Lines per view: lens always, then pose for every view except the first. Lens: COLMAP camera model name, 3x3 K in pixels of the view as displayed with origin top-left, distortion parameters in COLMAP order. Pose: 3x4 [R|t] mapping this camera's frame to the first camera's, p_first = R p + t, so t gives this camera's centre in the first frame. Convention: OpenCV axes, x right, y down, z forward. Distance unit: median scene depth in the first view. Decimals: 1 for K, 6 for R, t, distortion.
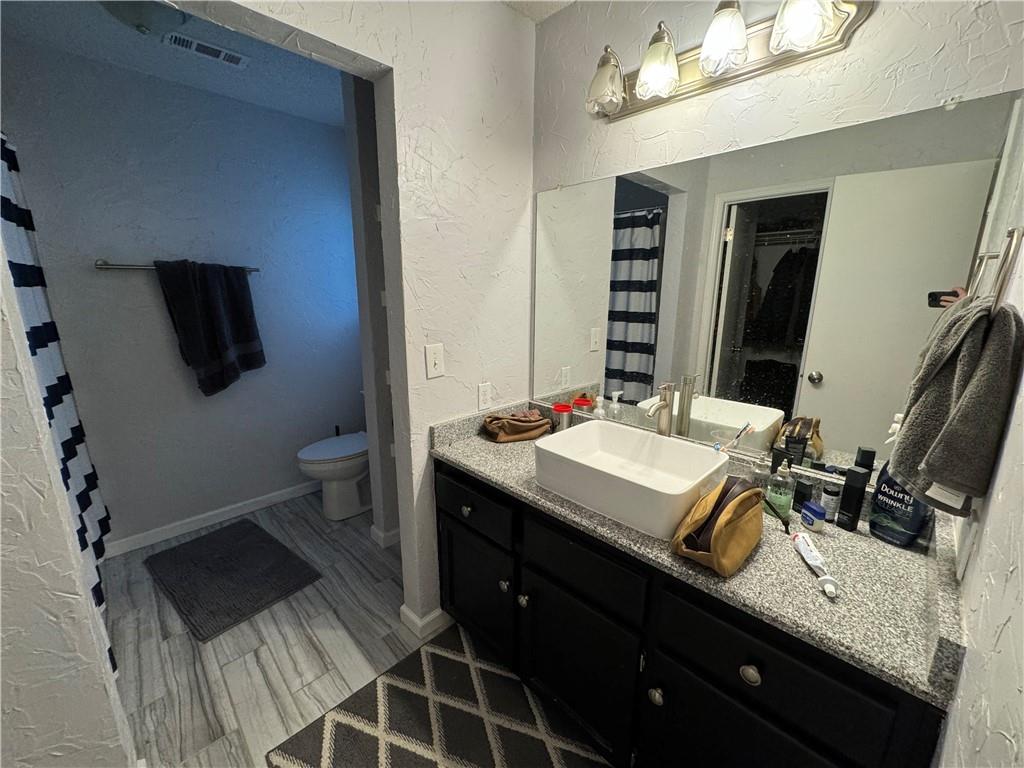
lens RADIAL K [[407.8, 0, 514.8], [0, 407.8, 383.2], [0, 0, 1]] dist [-0.001289, 0.000077]
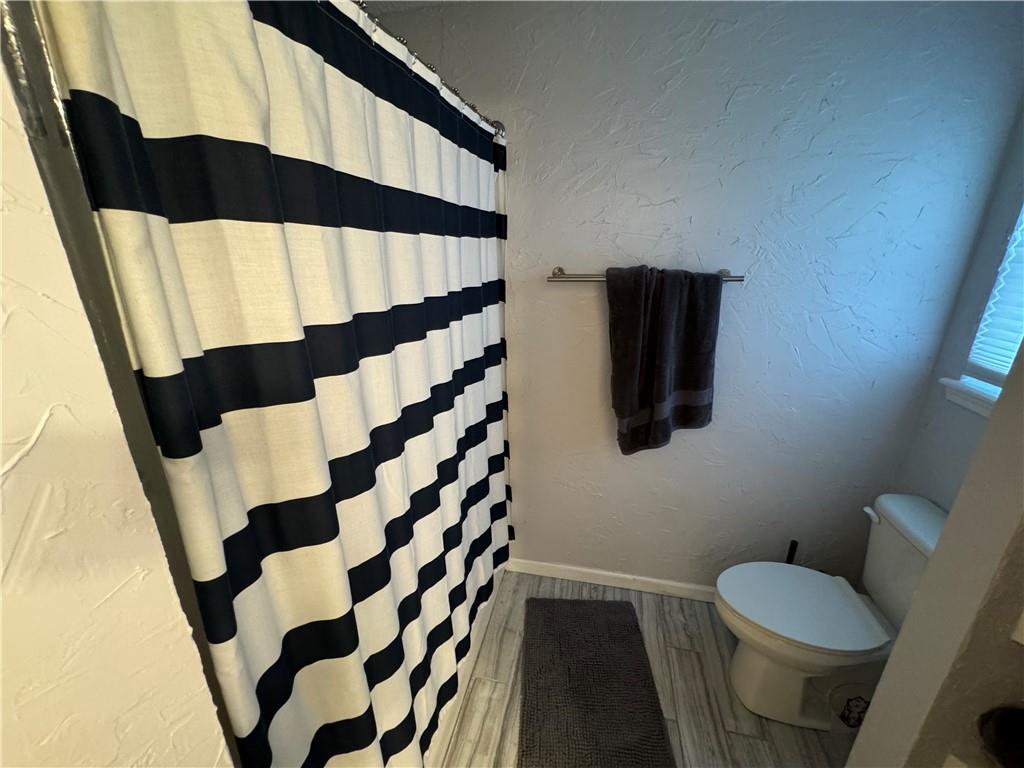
lens RADIAL K [[407.8, 0, 513.2], [0, 407.8, 382.5], [0, 0, 1]] dist [-0.001289, 0.000077]
pose [[0.528261, 0.257153, -0.809205, -0.307068], [-0.184036, 0.965057, 0.186538, -0.194122], [0.828898, 0.050382, 0.557127, 0.430577]]
